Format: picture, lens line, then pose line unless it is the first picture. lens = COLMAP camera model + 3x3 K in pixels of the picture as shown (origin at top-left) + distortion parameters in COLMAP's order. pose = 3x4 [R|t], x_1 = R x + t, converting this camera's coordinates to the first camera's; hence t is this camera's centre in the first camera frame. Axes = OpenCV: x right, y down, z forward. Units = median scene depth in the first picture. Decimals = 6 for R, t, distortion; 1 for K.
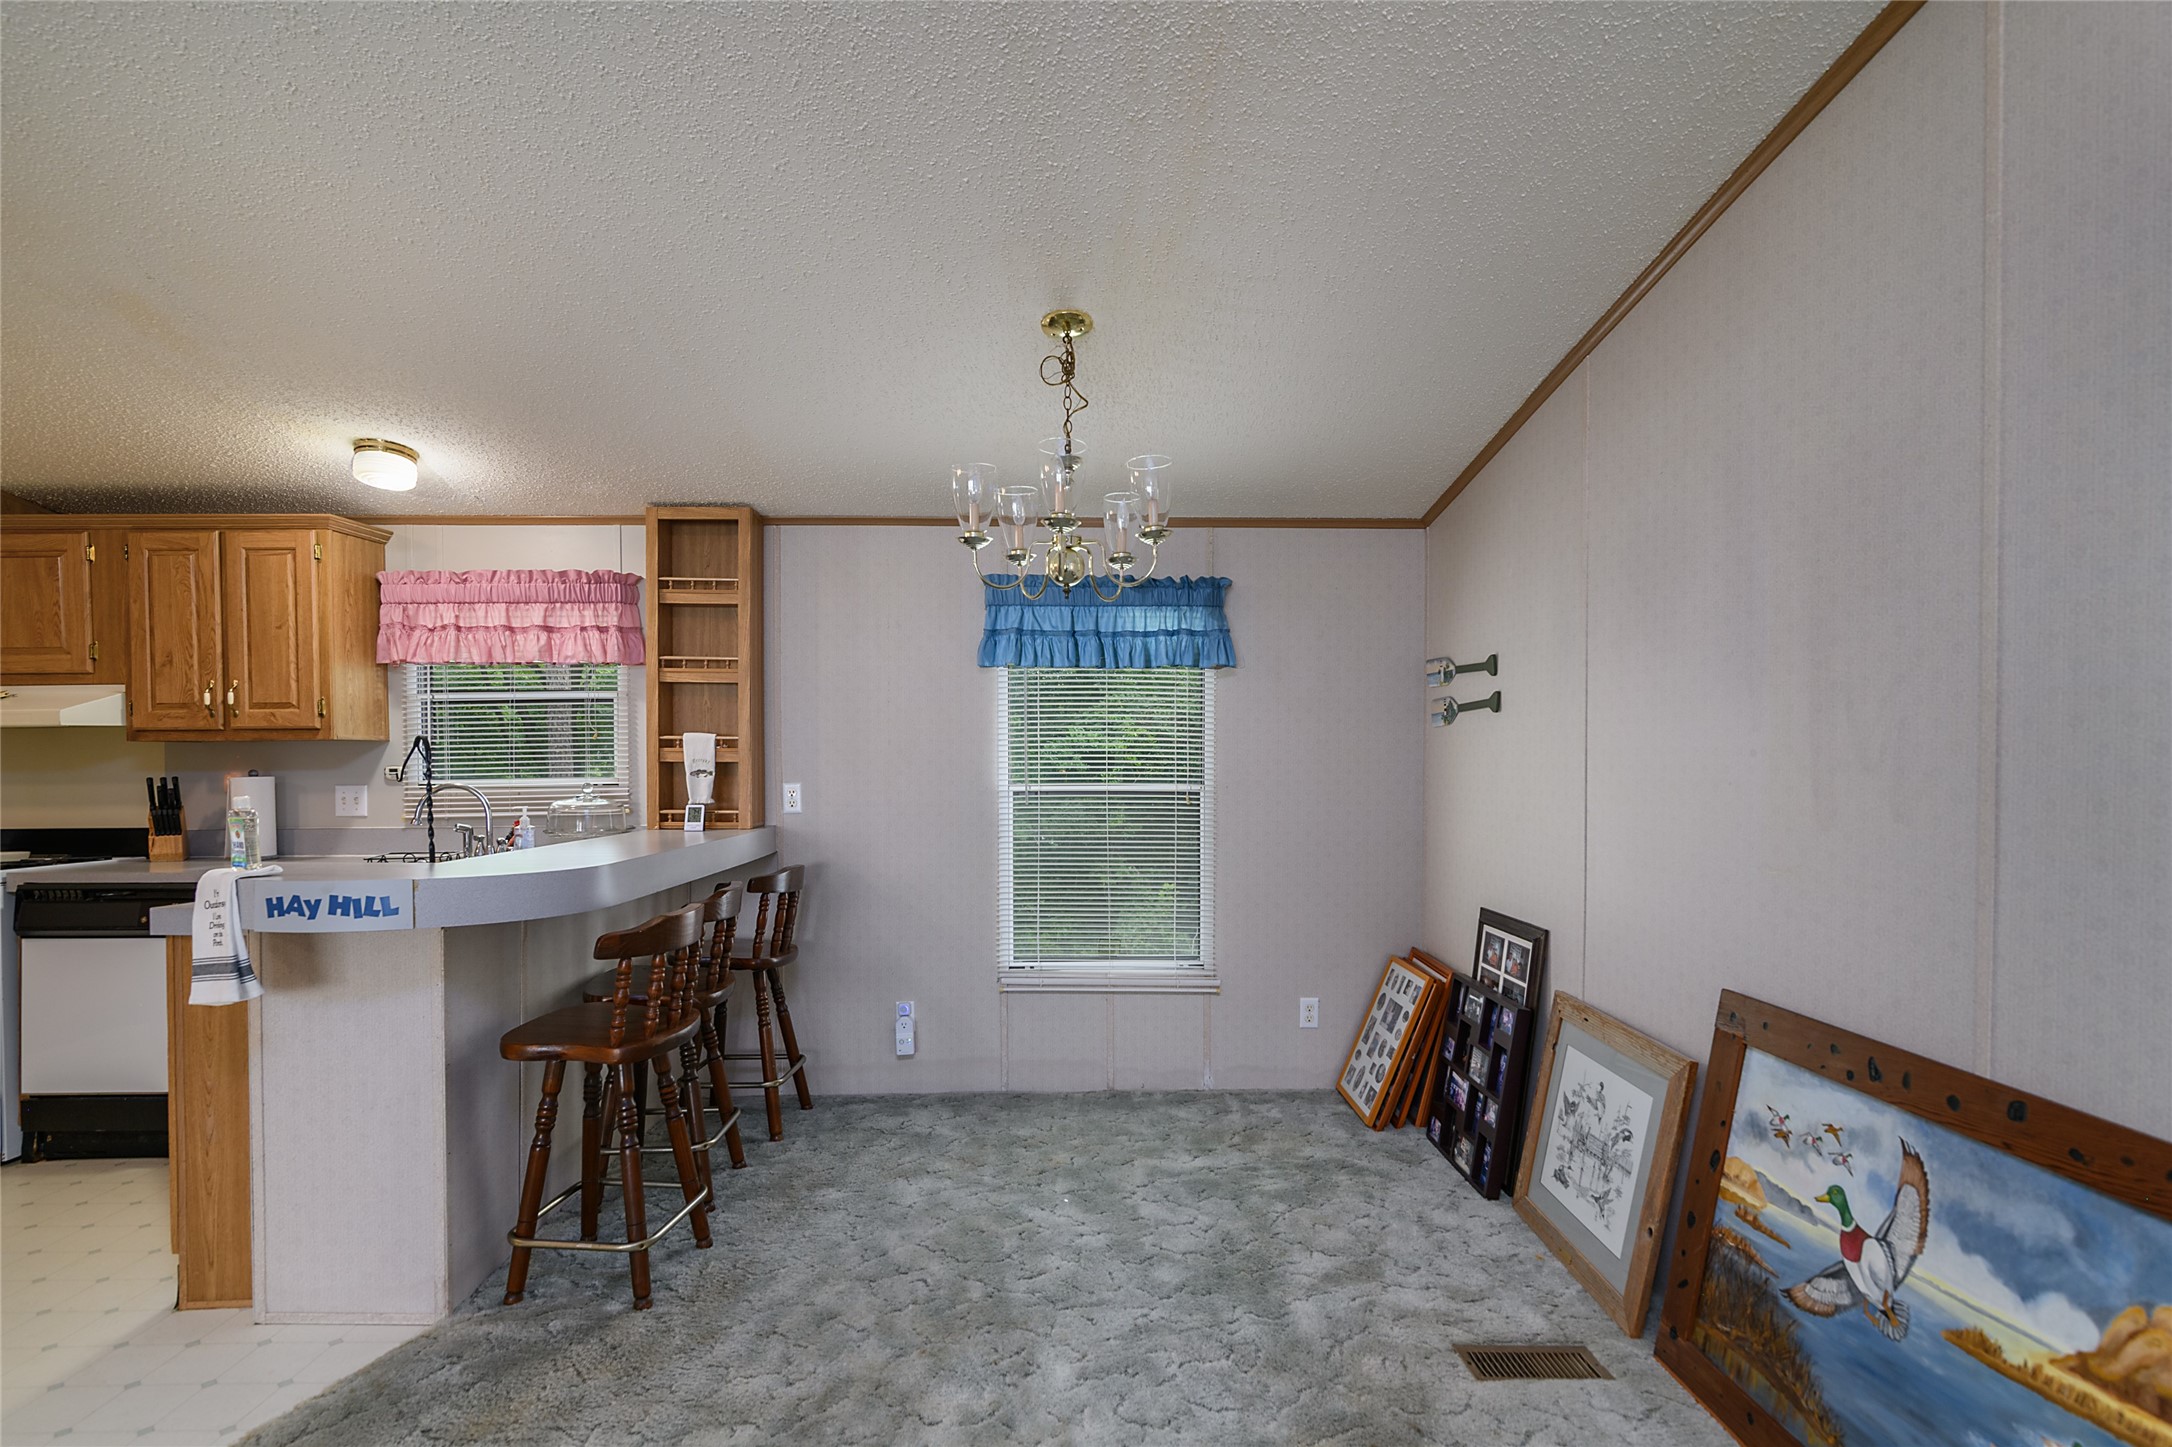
lens RADIAL K [[1060.5, 0, 1077.8], [0, 1060.5, 783.9], [0, 0, 1]] dist [-0.010948, 0.000355]
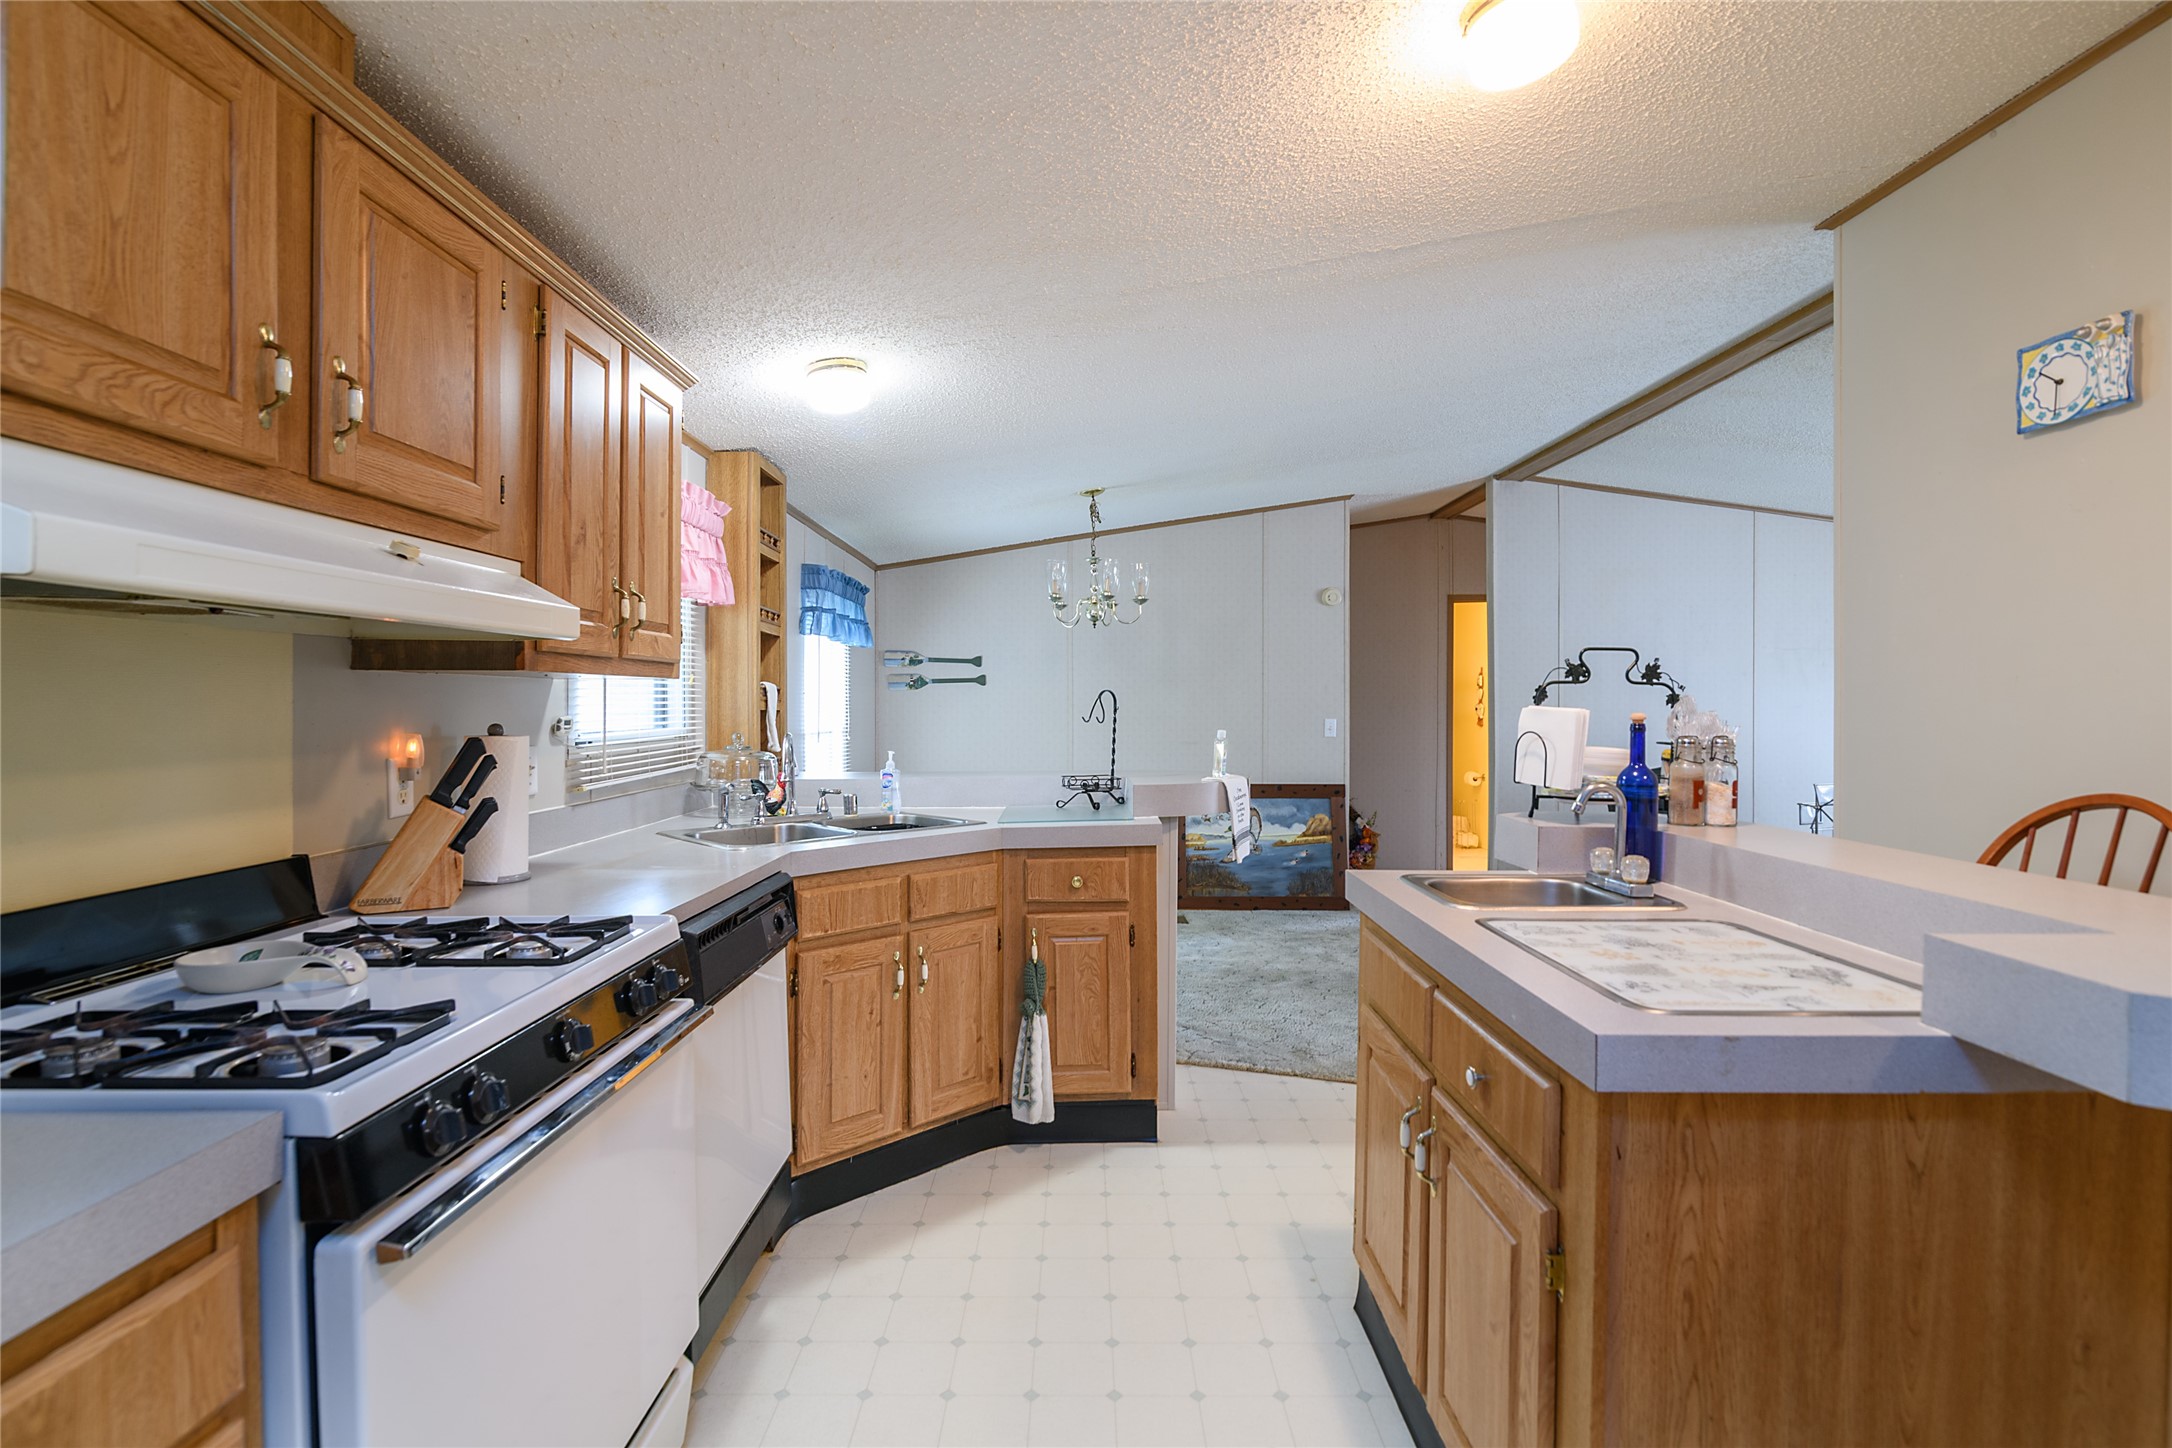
lens RADIAL K [[987.3, 0, 1083.4], [0, 987.3, 718.1], [0, 0, 1]] dist [-0.014035, 0.000471]
pose [[0.038871, -0.007658, 0.999215, -1.380882], [0.024777, 0.999671, 0.006698, -0.012802], [-0.998937, 0.024497, 0.039048, 0.699715]]
